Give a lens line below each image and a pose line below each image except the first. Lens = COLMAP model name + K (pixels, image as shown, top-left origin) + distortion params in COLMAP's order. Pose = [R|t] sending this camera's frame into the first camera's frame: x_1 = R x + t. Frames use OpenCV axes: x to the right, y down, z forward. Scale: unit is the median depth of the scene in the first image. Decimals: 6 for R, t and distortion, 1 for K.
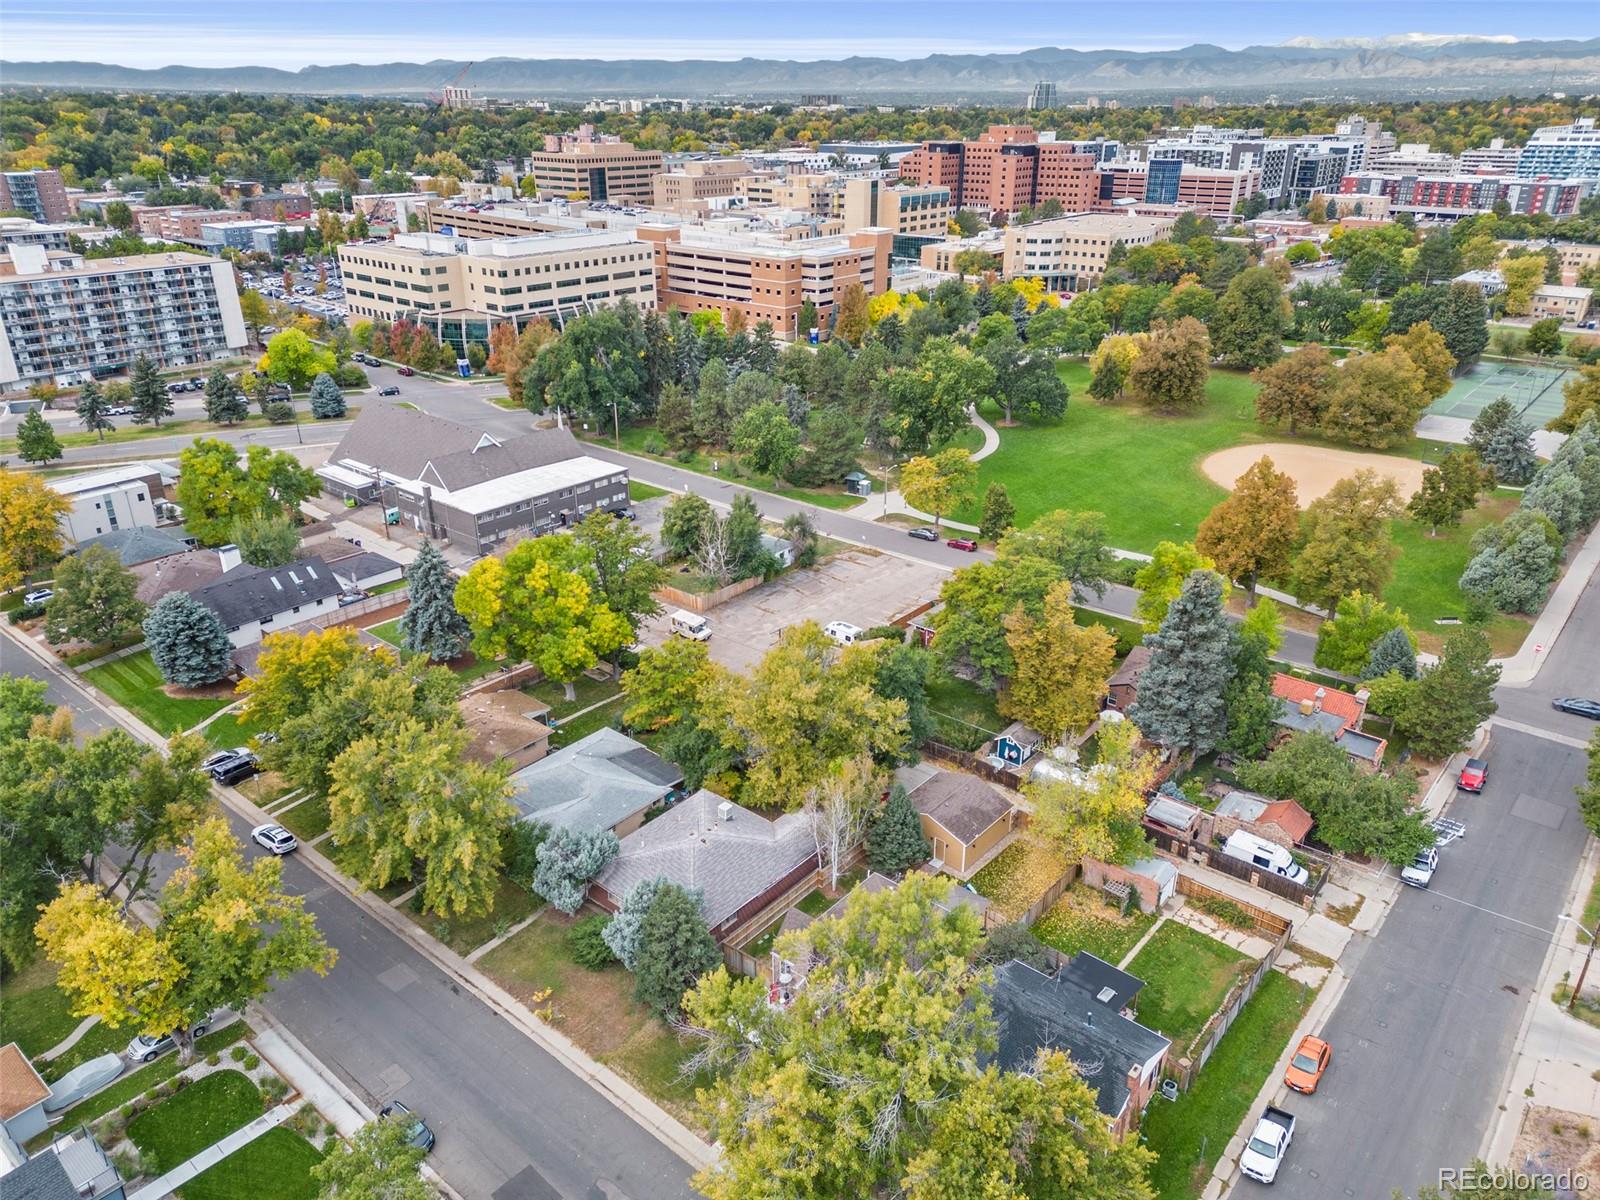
lens RADIAL K [[1125.2, 0, 810.6], [0, 1125.2, 591.9], [0, 0, 1]] dist [0.073003, -0.065339]
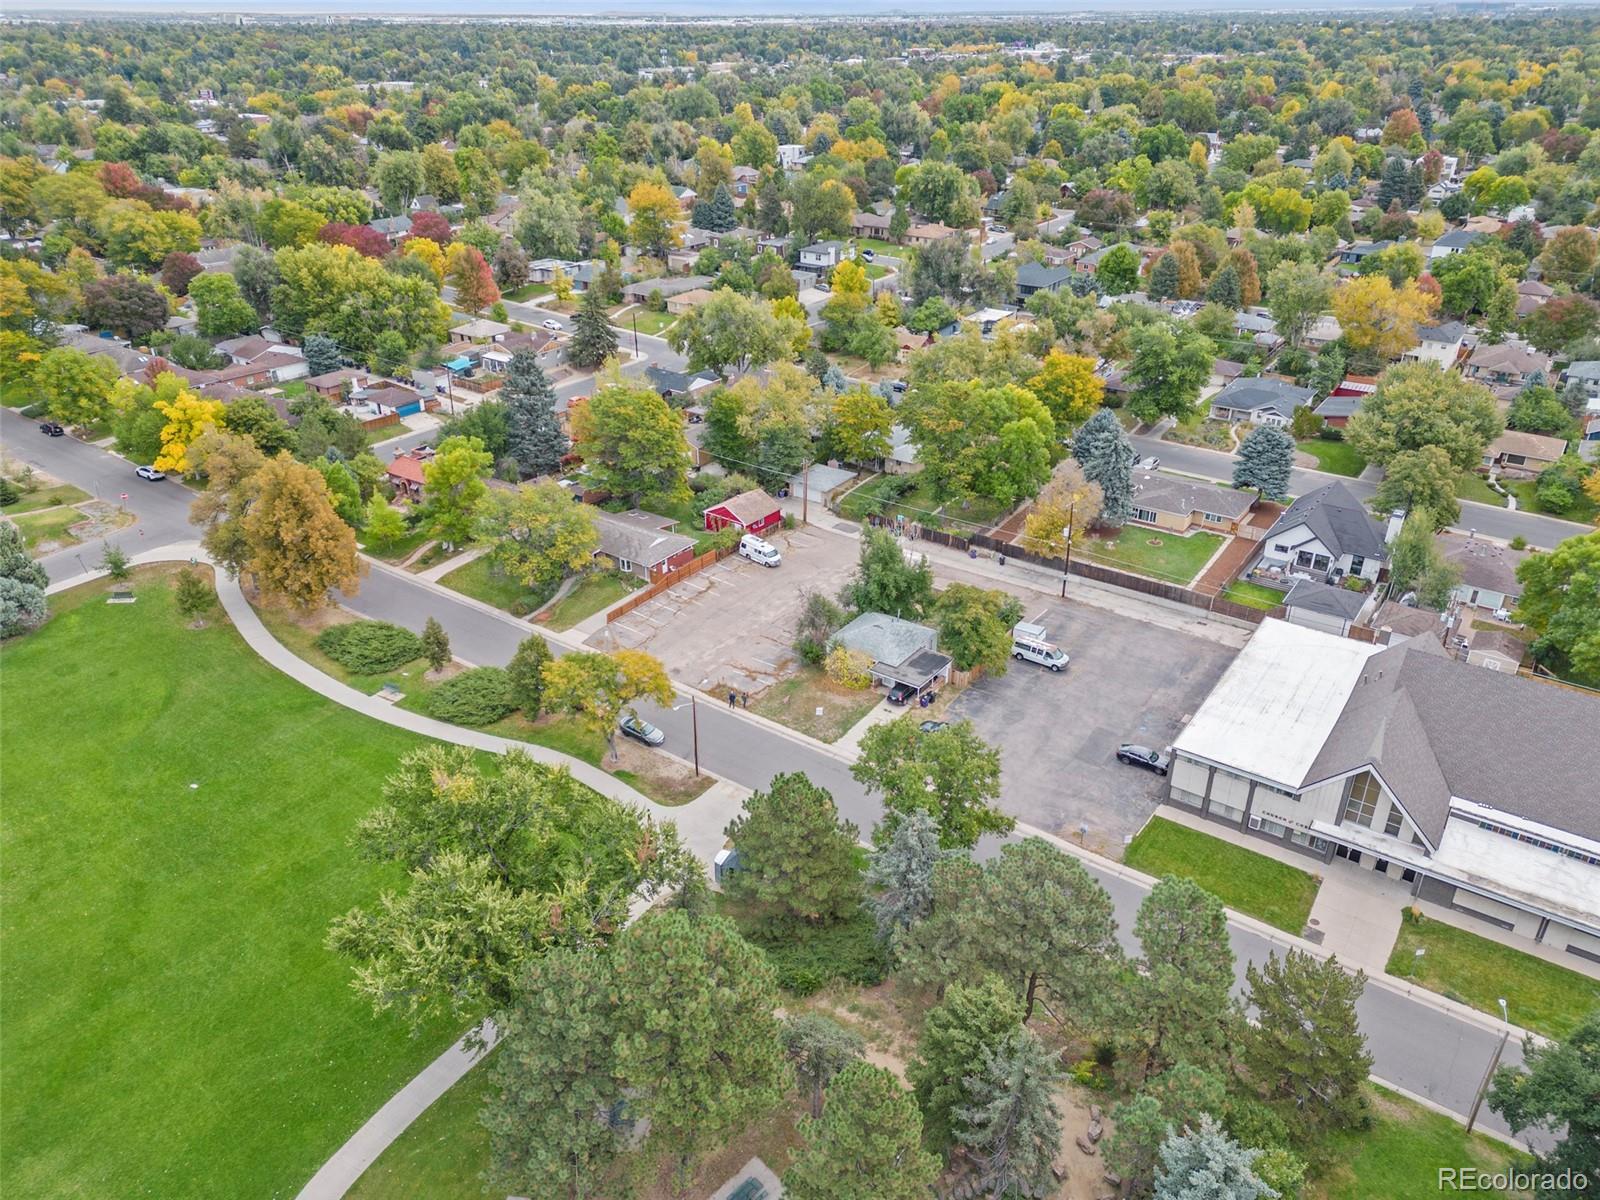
lens RADIAL K [[1125.2, 0, 787.4], [0, 1125.2, 592.1], [0, 0, 1]] dist [0.073003, -0.065339]
pose [[-0.997756, 0.030558, -0.059580, 0.049013], [-0.026447, 0.637601, 0.769912, -0.554779], [0.061516, 0.769760, -0.635362, 1.250700]]
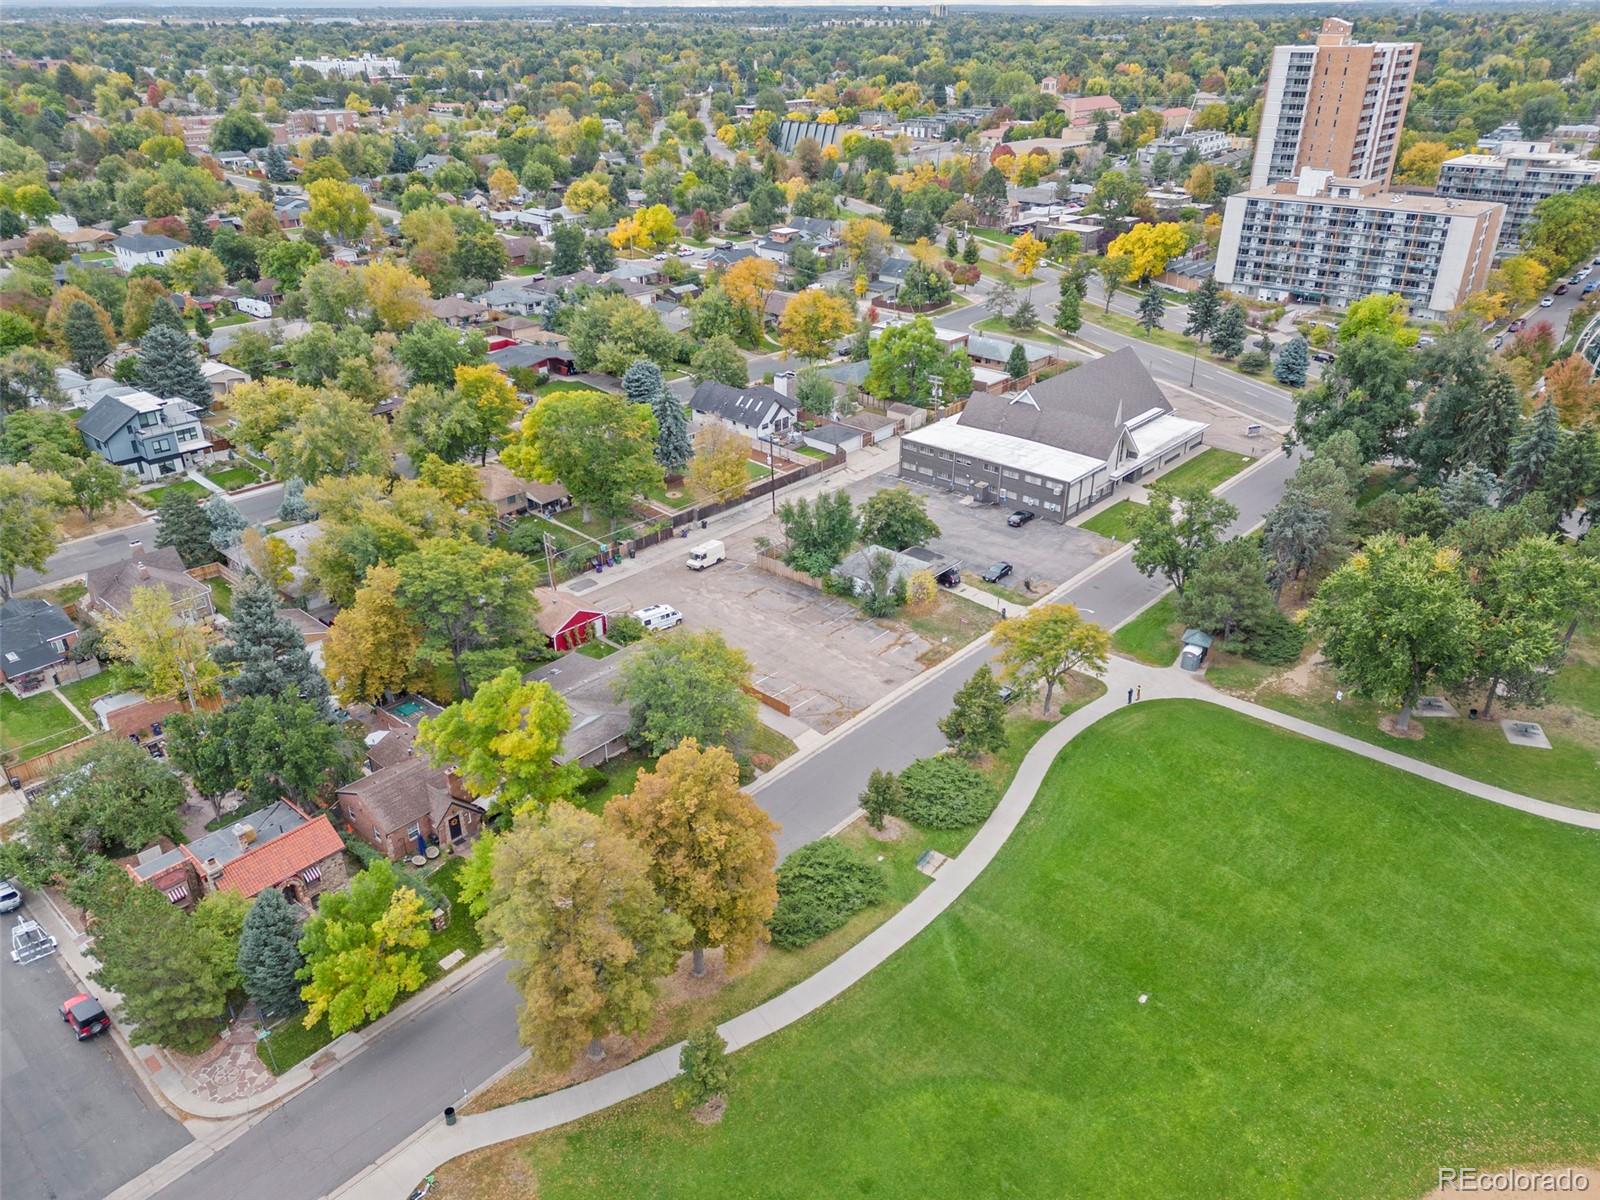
lens RADIAL K [[1125.2, 0, 794.5], [0, 1125.2, 592.6], [0, 0, 1]] dist [0.073003, -0.065339]
pose [[-0.043106, 0.447914, -0.893037, 0.635676], [-0.394667, 0.813532, 0.427087, -0.318344], [0.917812, 0.370862, 0.141709, 0.705614]]
